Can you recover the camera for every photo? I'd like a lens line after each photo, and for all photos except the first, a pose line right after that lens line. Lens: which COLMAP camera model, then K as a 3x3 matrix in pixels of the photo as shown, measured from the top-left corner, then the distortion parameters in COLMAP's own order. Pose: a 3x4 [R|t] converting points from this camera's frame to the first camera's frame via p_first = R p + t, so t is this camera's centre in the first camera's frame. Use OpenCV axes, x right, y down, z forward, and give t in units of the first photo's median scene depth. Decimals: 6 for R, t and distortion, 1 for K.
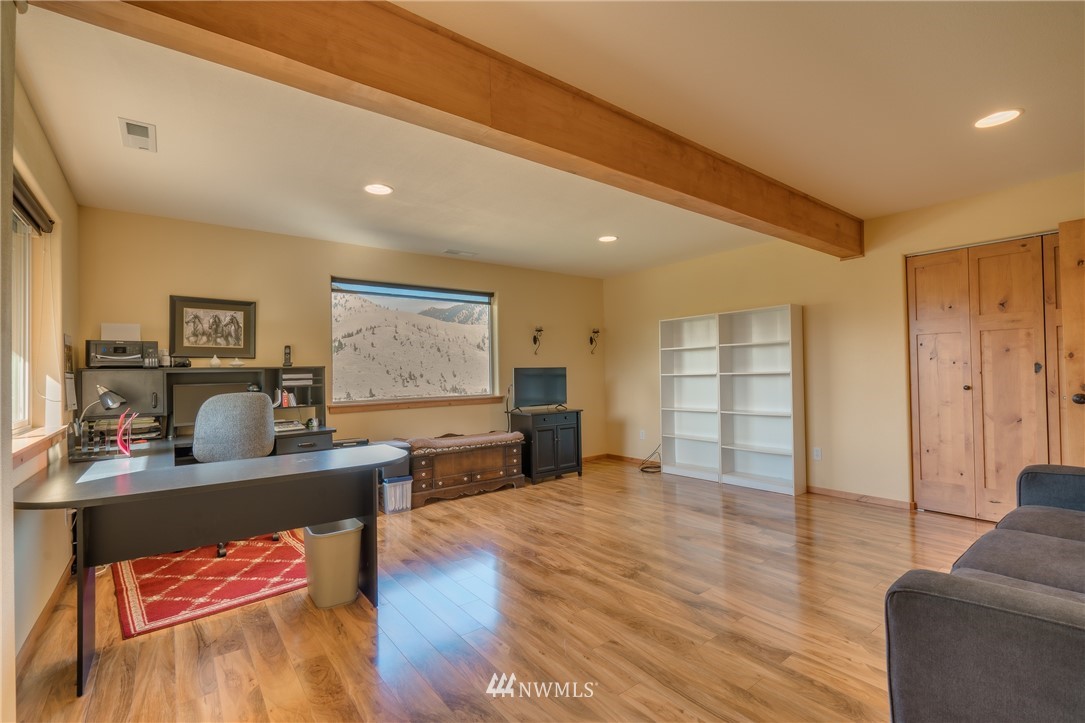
lens RADIAL K [[492.4, 0, 533.6], [0, 492.4, 363.3], [0, 0, 1]] dist [-0.006581, 0.005936]
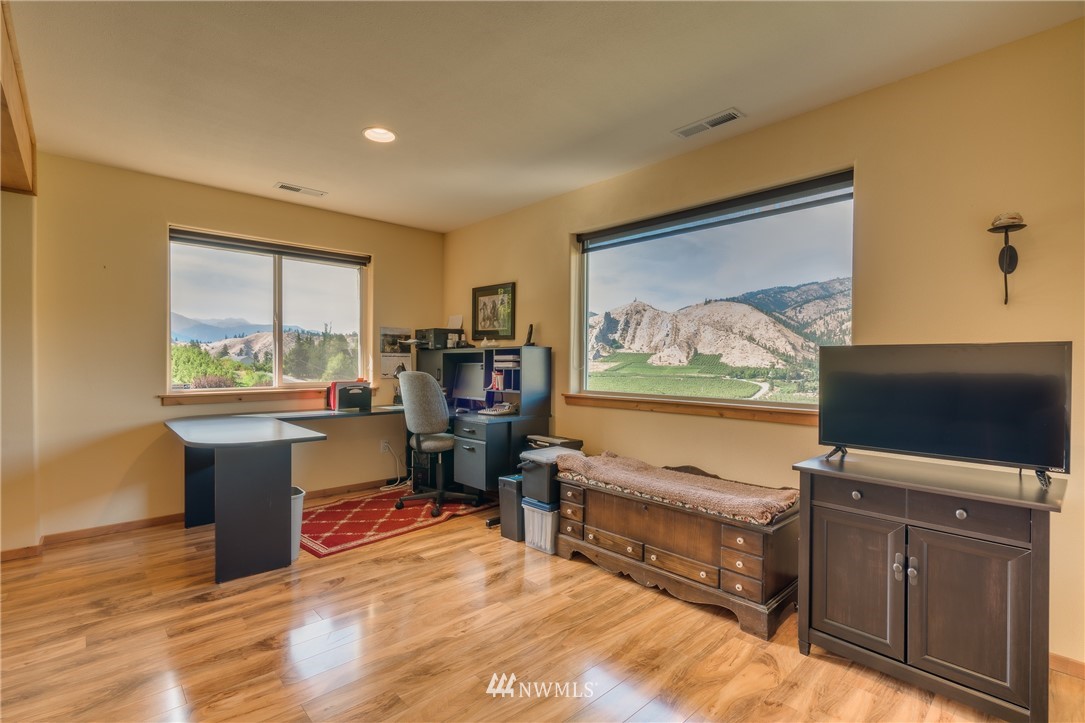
lens RADIAL K [[498.4, 0, 519.5], [0, 498.4, 368.0], [0, 0, 1]] dist [-0.003780, 0.001195]
pose [[0.079625, 0.036562, -0.996154, 0.460409], [0.014023, 0.999187, 0.037794, 0.010779], [0.996726, -0.016979, 0.079048, 0.963995]]
